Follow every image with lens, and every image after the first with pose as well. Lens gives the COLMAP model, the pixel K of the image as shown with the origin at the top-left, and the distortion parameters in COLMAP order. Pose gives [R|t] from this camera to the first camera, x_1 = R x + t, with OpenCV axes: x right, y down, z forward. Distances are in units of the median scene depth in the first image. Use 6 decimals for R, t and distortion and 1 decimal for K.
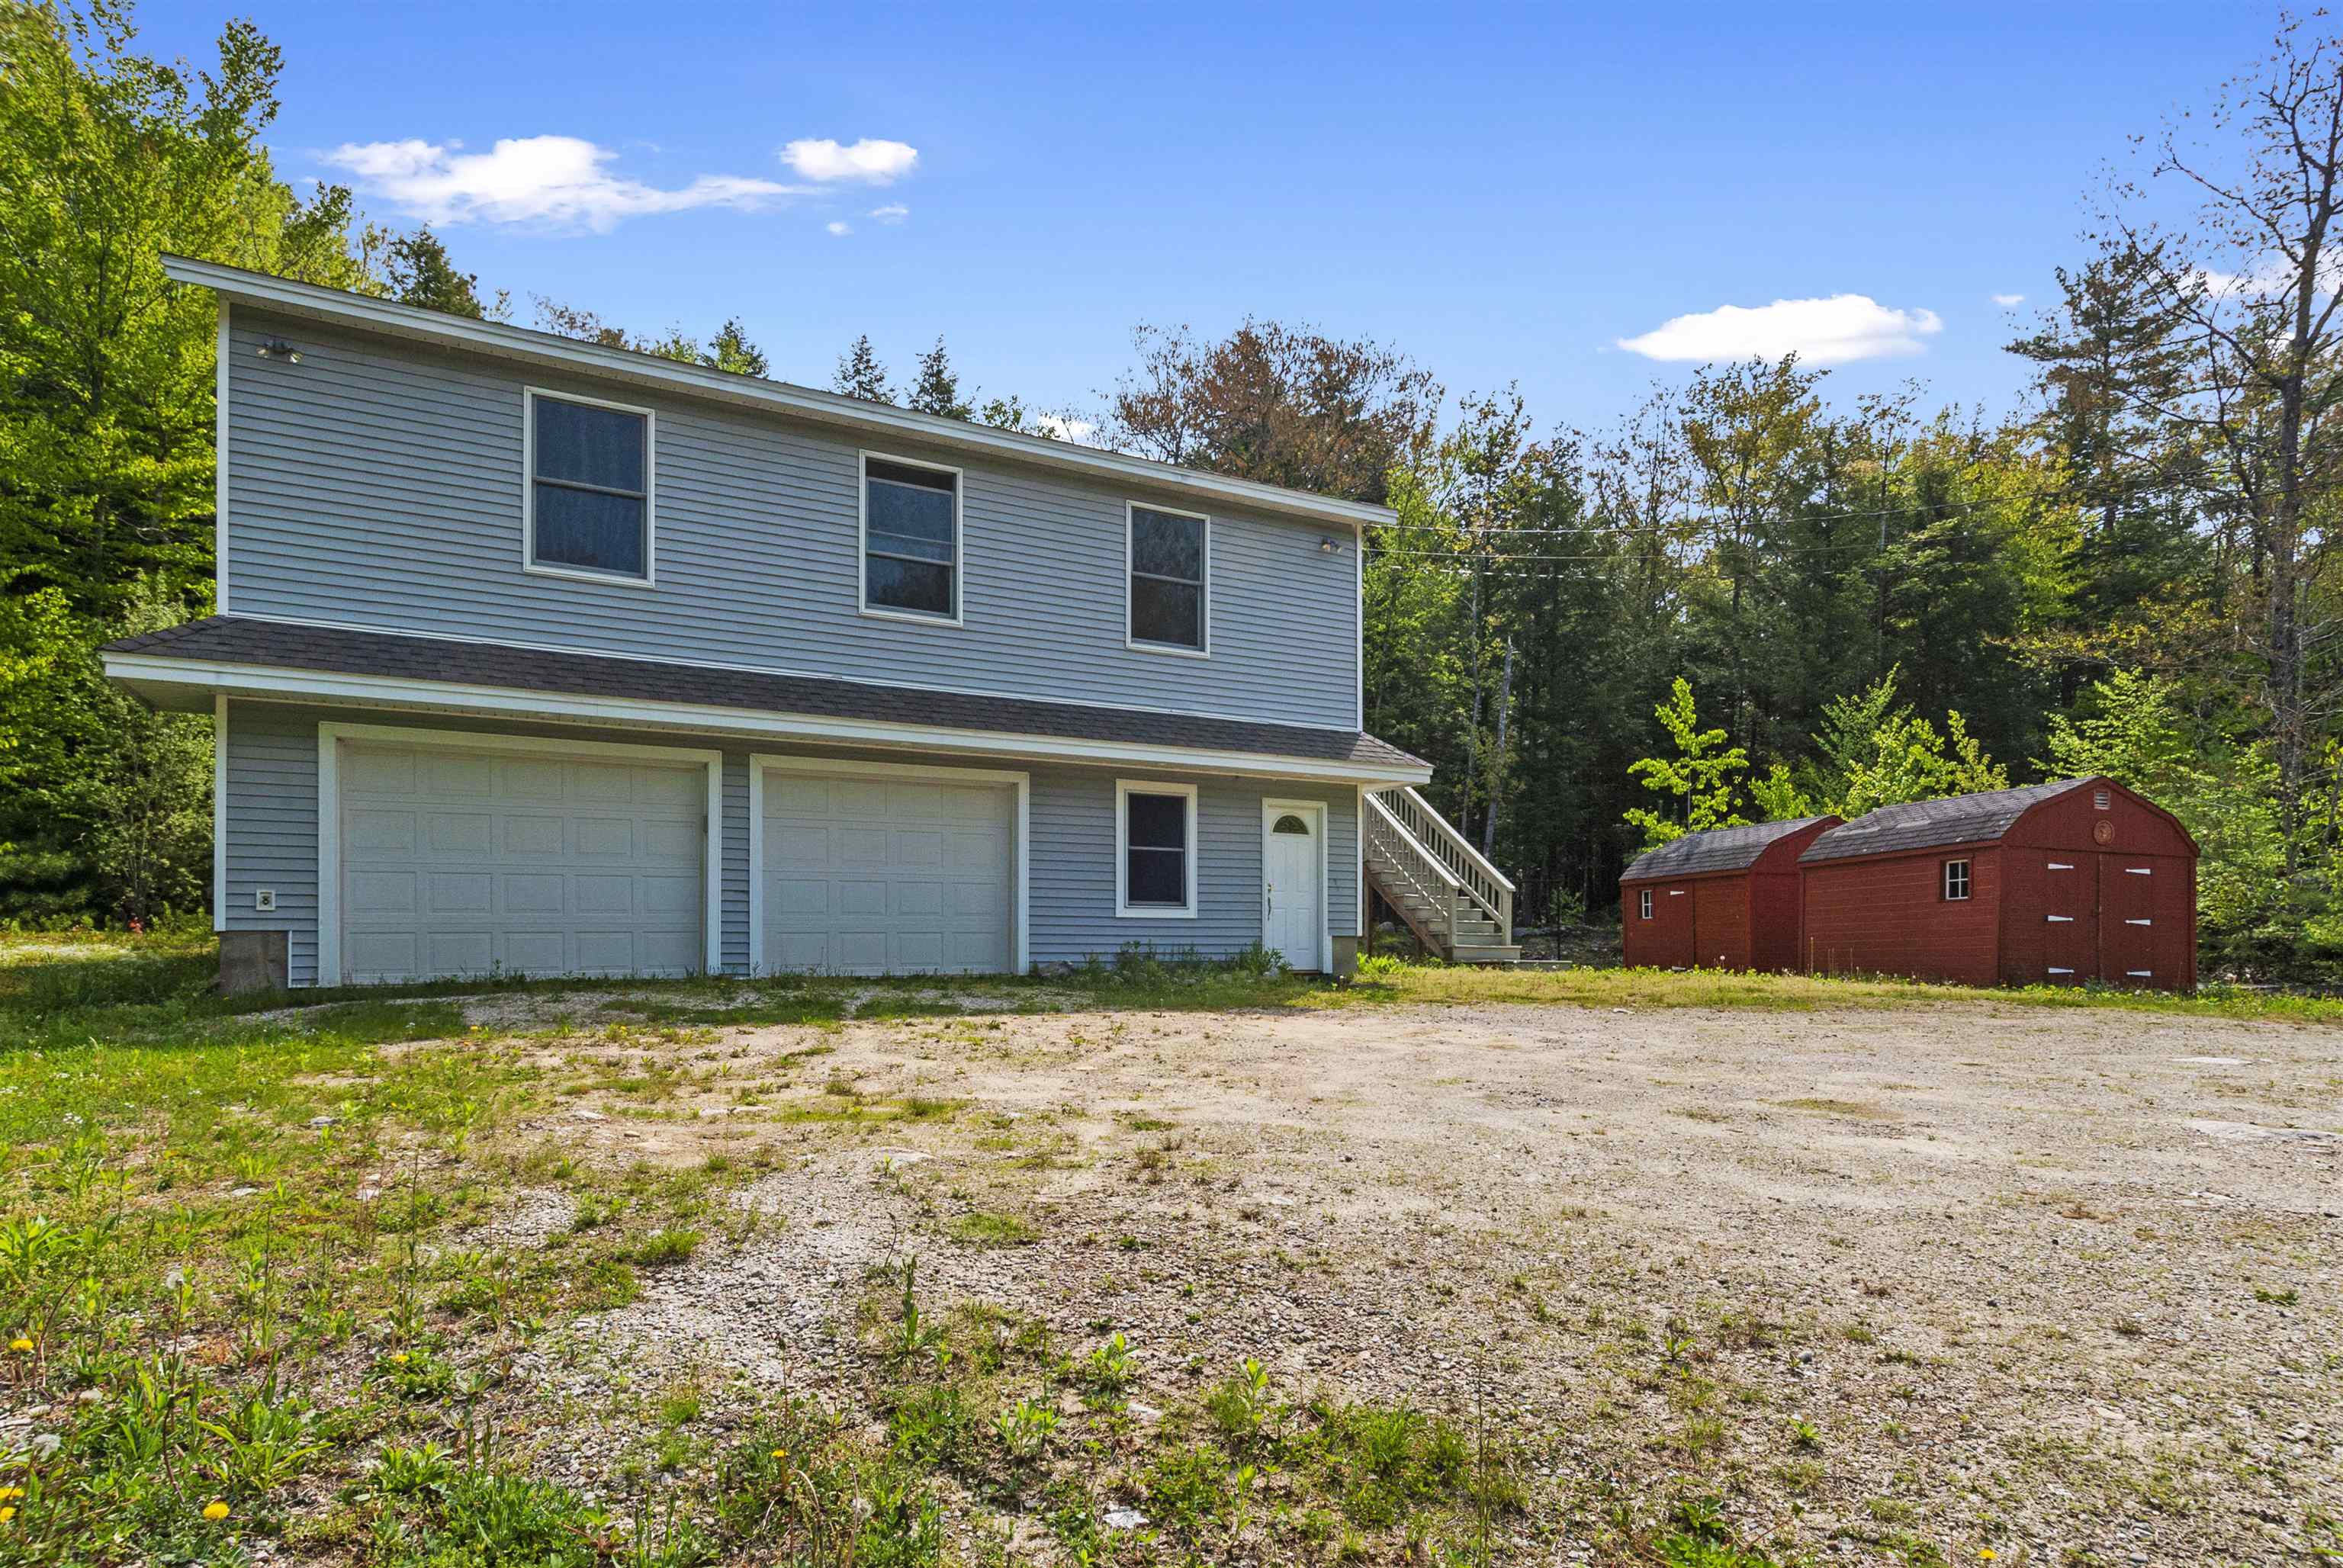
lens RADIAL K [[1240.2, 0, 1157.8], [0, 1240.2, 920.1], [0, 0, 1]] dist [0.011340, -0.005343]
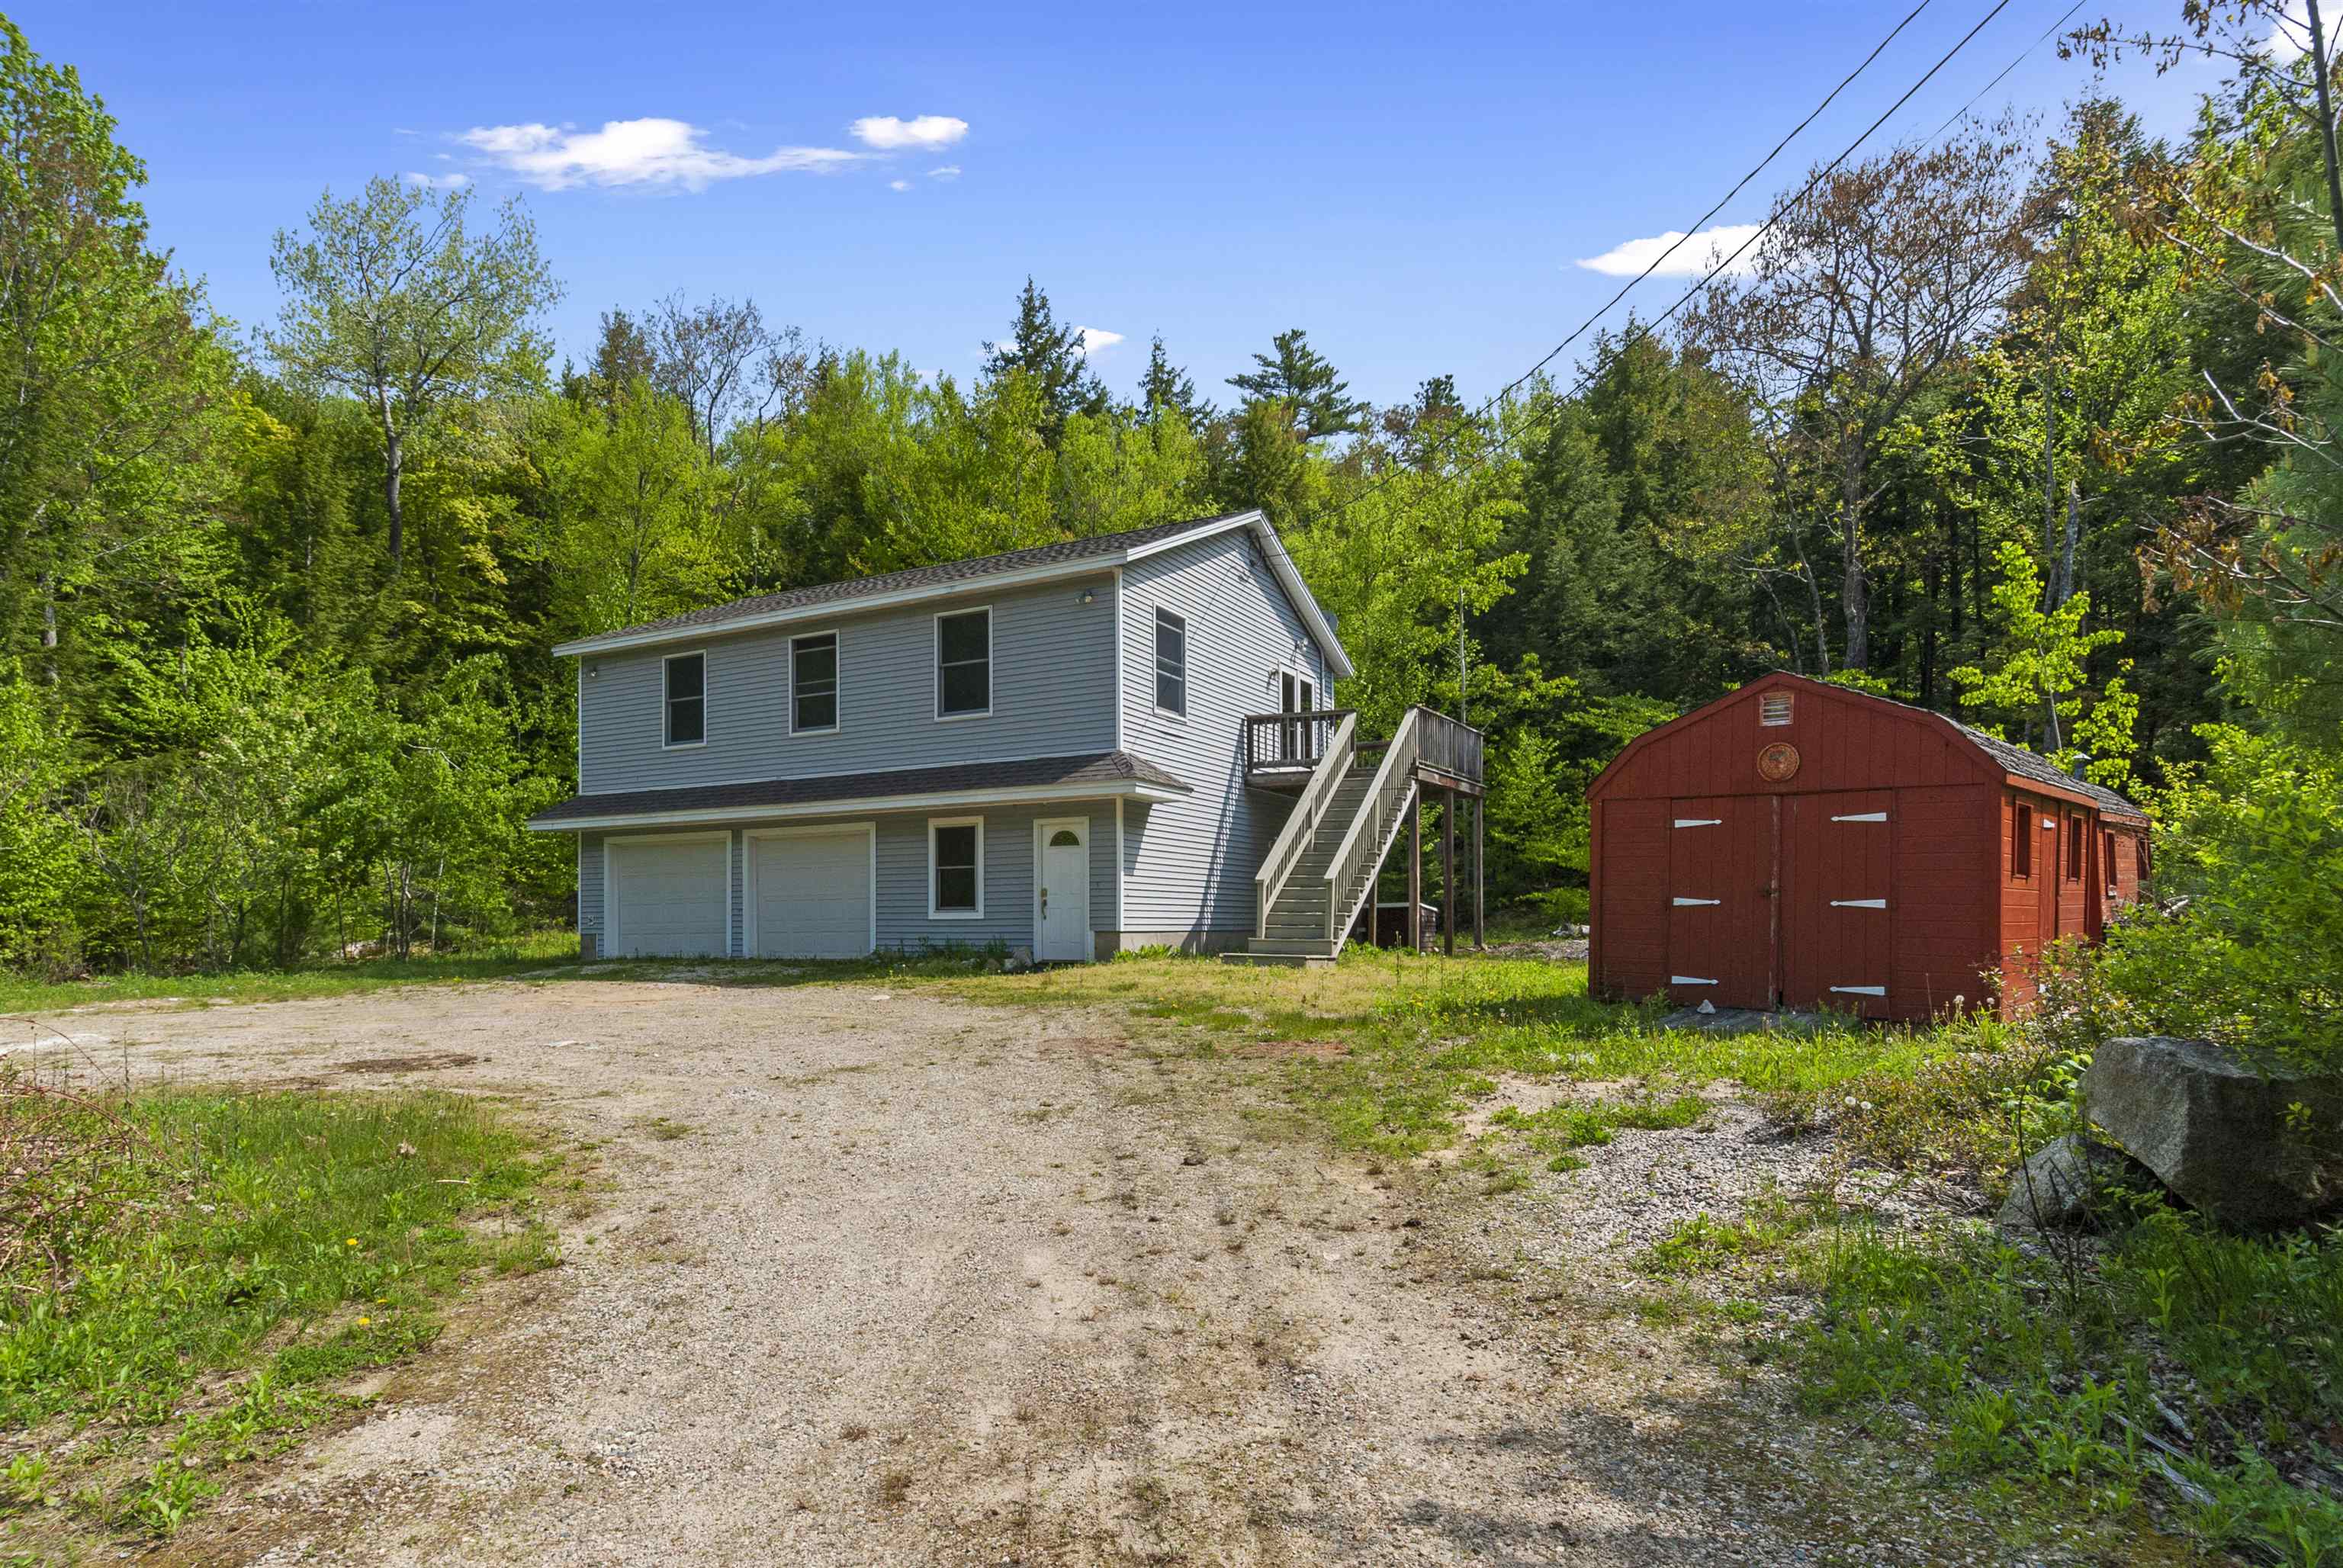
lens RADIAL K [[1240.2, 0, 1150.6], [0, 1240.2, 902.8], [0, 0, 1]] dist [0.011340, -0.005343]
pose [[0.554765, -0.022874, -0.831693, 1.223790], [0.018820, 0.999711, -0.014942, 0.004273], [0.831794, -0.007363, 0.555035, 0.433029]]
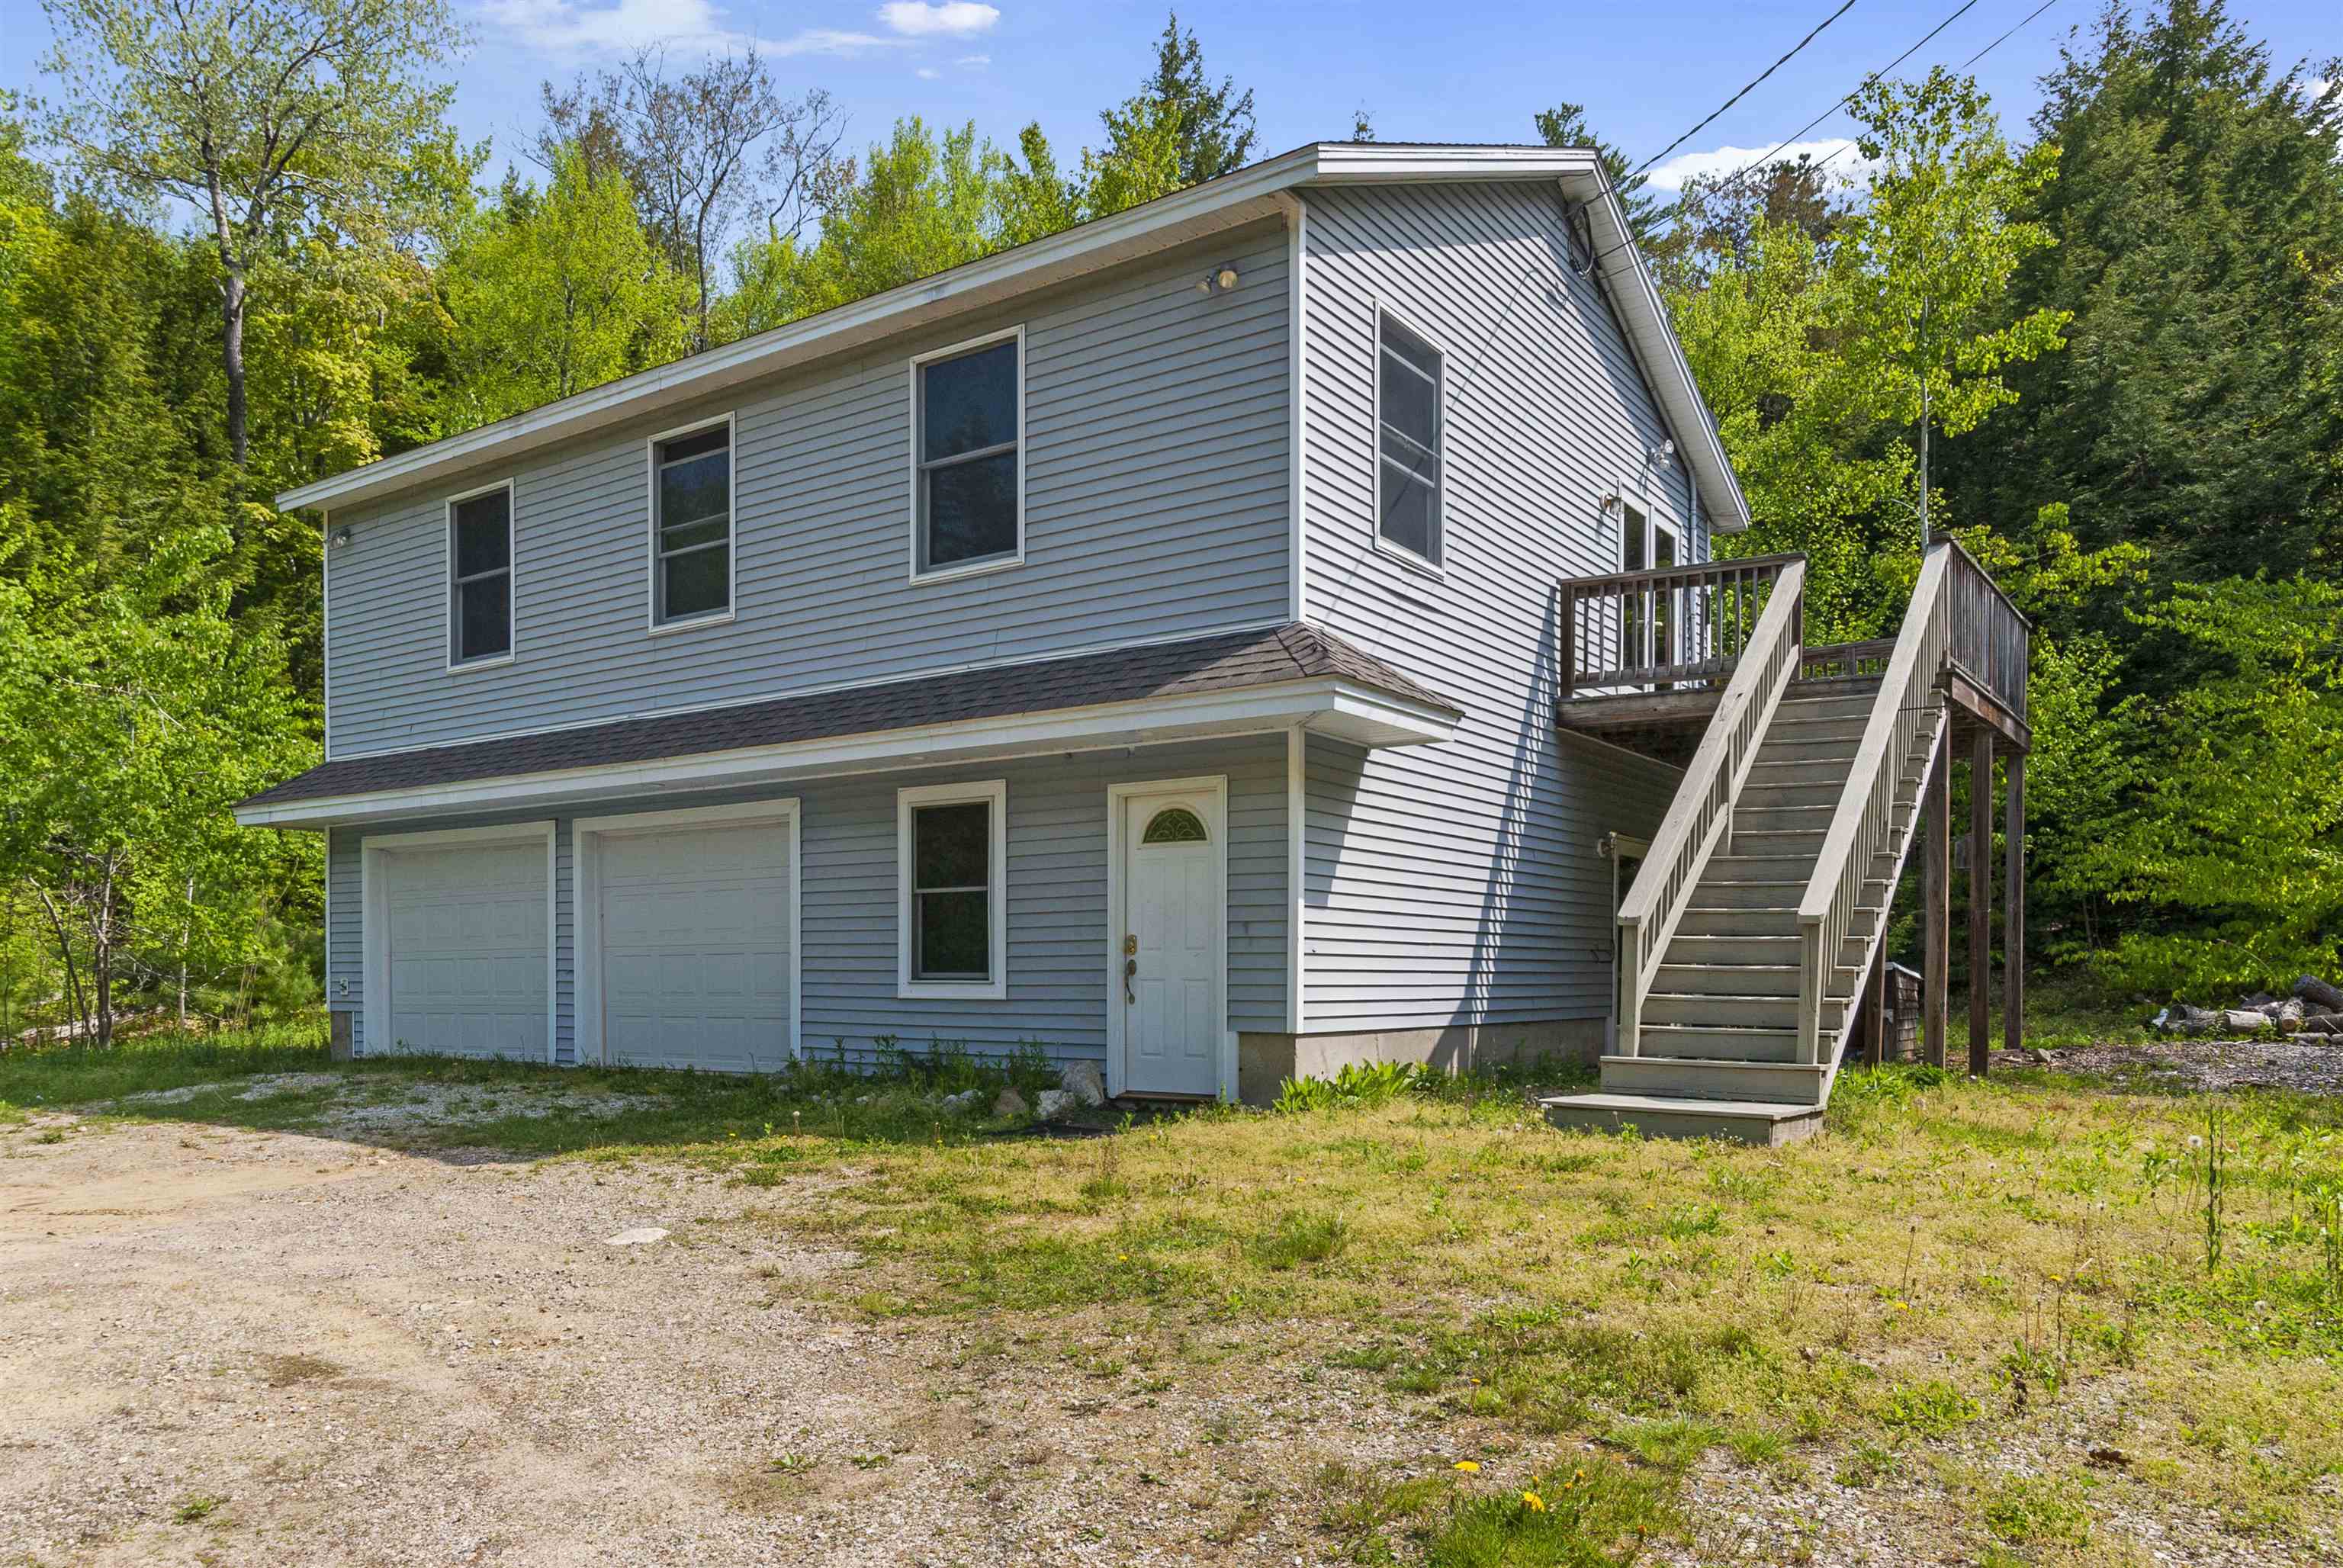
lens RADIAL K [[1596.0, 0, 1156.4], [0, 1596.0, 992.5], [0, 0, 1]] dist [0.001463, 0.001252]
pose [[0.455373, 0.005688, -0.890283, 0.773578], [0.012867, 0.999833, 0.012969, -0.014465], [0.890208, -0.017361, 0.455223, 0.720898]]
